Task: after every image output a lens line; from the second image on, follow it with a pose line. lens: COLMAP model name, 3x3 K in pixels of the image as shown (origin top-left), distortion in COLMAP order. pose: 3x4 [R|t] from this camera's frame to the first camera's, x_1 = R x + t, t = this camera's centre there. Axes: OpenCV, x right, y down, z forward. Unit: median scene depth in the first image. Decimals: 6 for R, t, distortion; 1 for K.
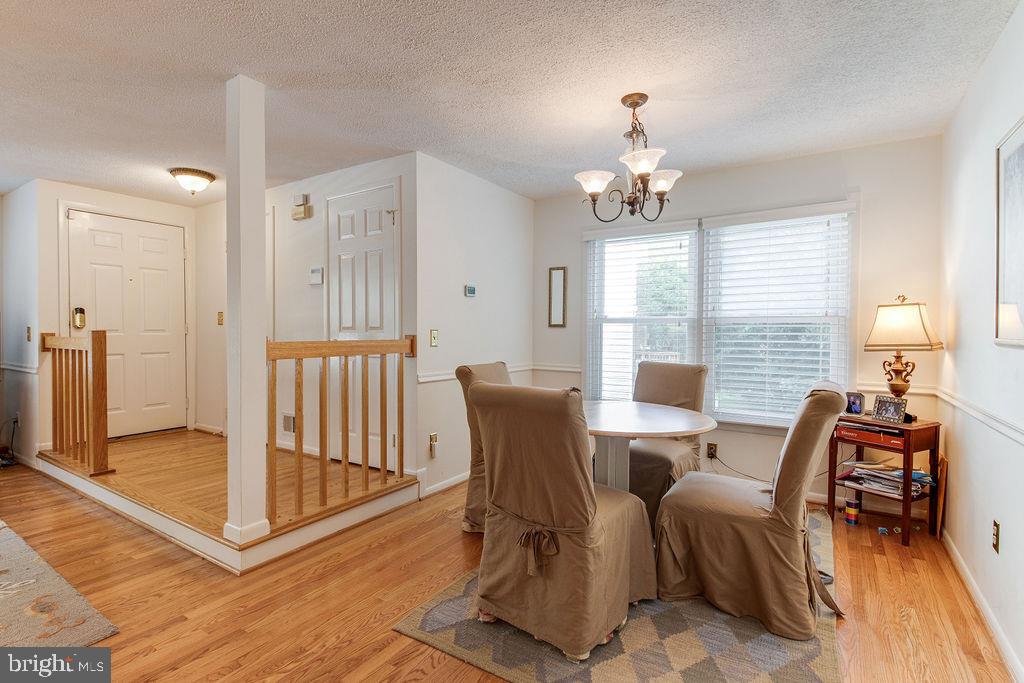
lens RADIAL K [[492.2, 0, 496.2], [0, 492.2, 339.7], [0, 0, 1]] dist [0.041191, -0.022097]
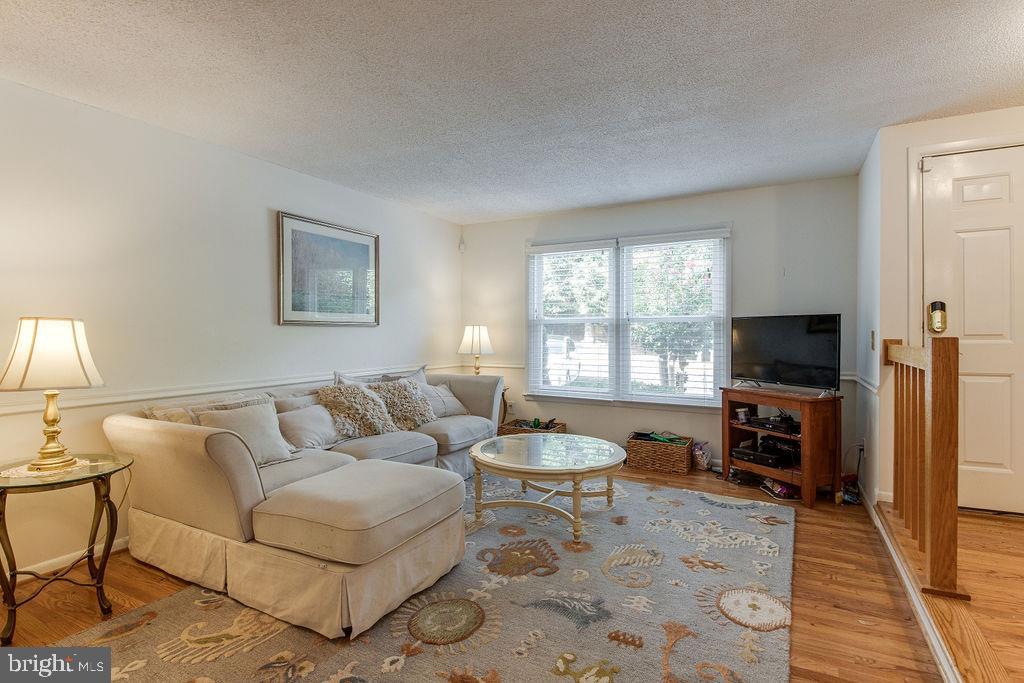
lens RADIAL K [[486.7, 0, 517.2], [0, 486.7, 337.9], [0, 0, 1]] dist [0.037880, -0.029587]
pose [[0.099776, 0.006819, -0.994987, -0.260761], [-0.016192, 0.999855, 0.005228, -0.011163], [0.994878, 0.015589, 0.099872, 0.417323]]
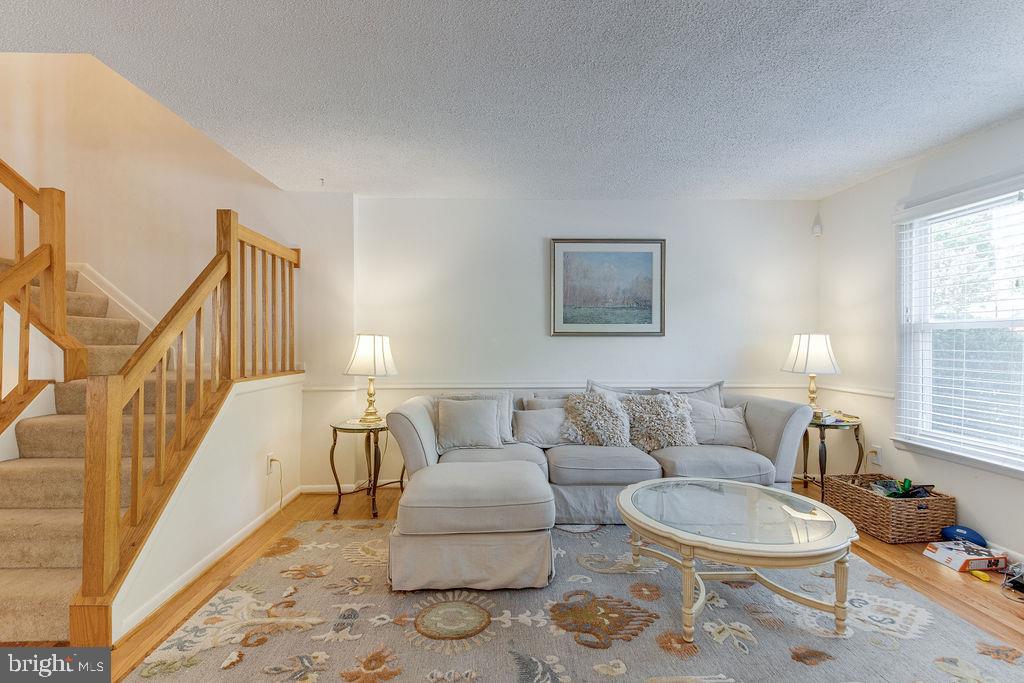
lens RADIAL K [[496.4, 0, 518.2], [0, 496.4, 338.6], [0, 0, 1]] dist [0.036749, -0.032237]
pose [[-0.795737, -0.006048, -0.605613, -0.492361], [-0.015960, 0.999812, 0.010986, -0.027790], [0.605433, 0.018408, -0.795684, 0.863228]]
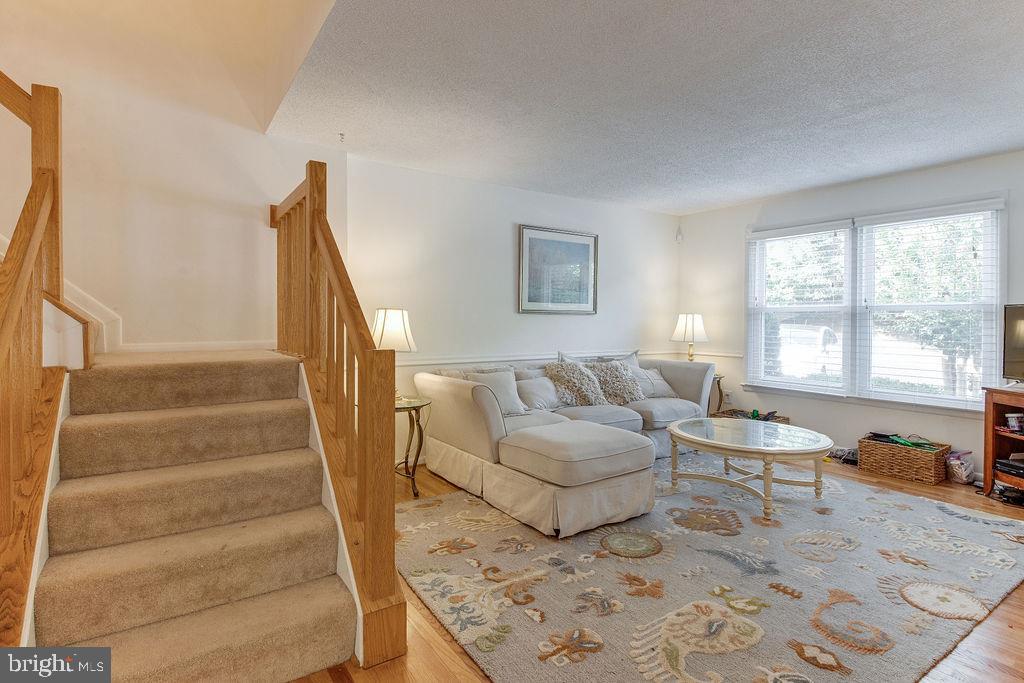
lens RADIAL K [[504.6, 0, 508.8], [0, 504.6, 323.3], [0, 0, 1]] dist [0.024477, -0.017702]
pose [[-0.371710, -0.001614, -0.928347, -0.093484], [-0.025414, 0.999641, 0.008438, -0.008740], [0.928001, 0.026730, -0.371618, 0.490264]]
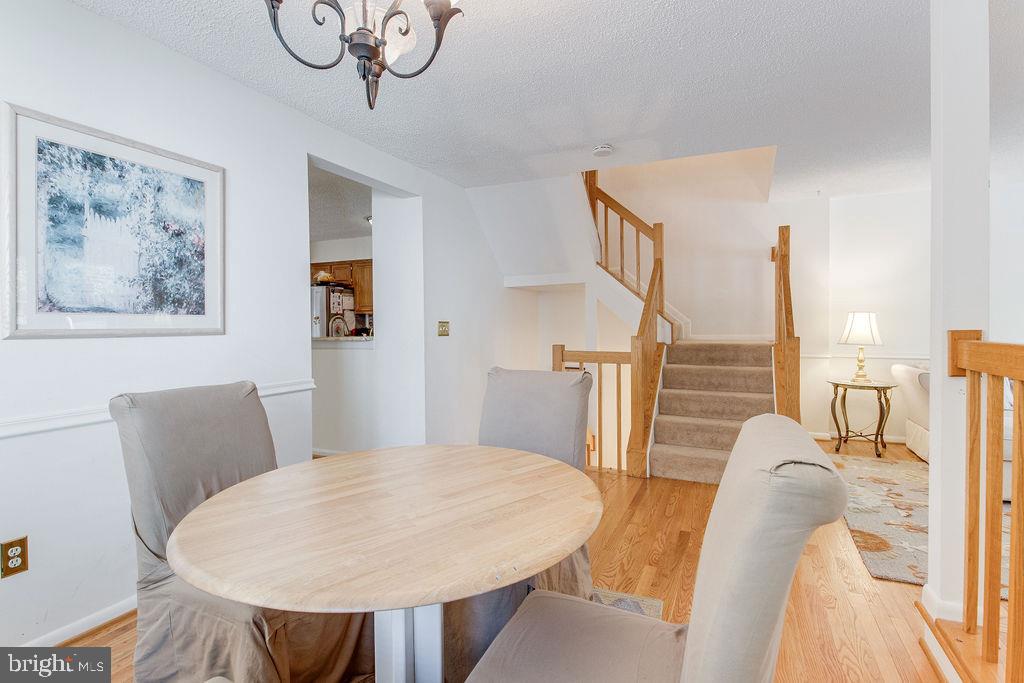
lens RADIAL K [[492.0, 0, 507.3], [0, 492.0, 328.2], [0, 0, 1]] dist [0.017323, -0.030753]
pose [[-0.989422, 0.001775, -0.145056, 0.124843], [-0.002647, 0.999538, 0.030286, -0.016640], [0.145043, 0.030350, -0.988960, 0.963350]]
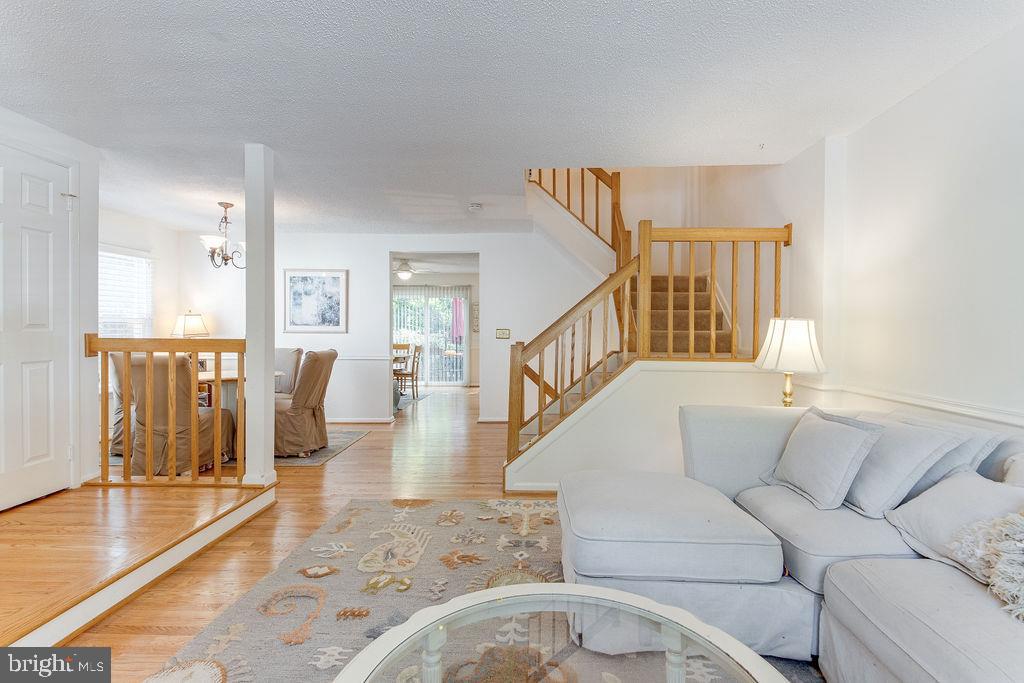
lens RADIAL K [[496.2, 0, 512.0], [0, 496.2, 341.5], [0, 0, 1]] dist [-0.003684, -0.033157]
pose [[-0.517324, -0.025534, 0.855409, -1.227174], [0.008375, 0.999356, 0.034895, -0.015014], [-0.855749, 0.025217, -0.516777, 0.685532]]
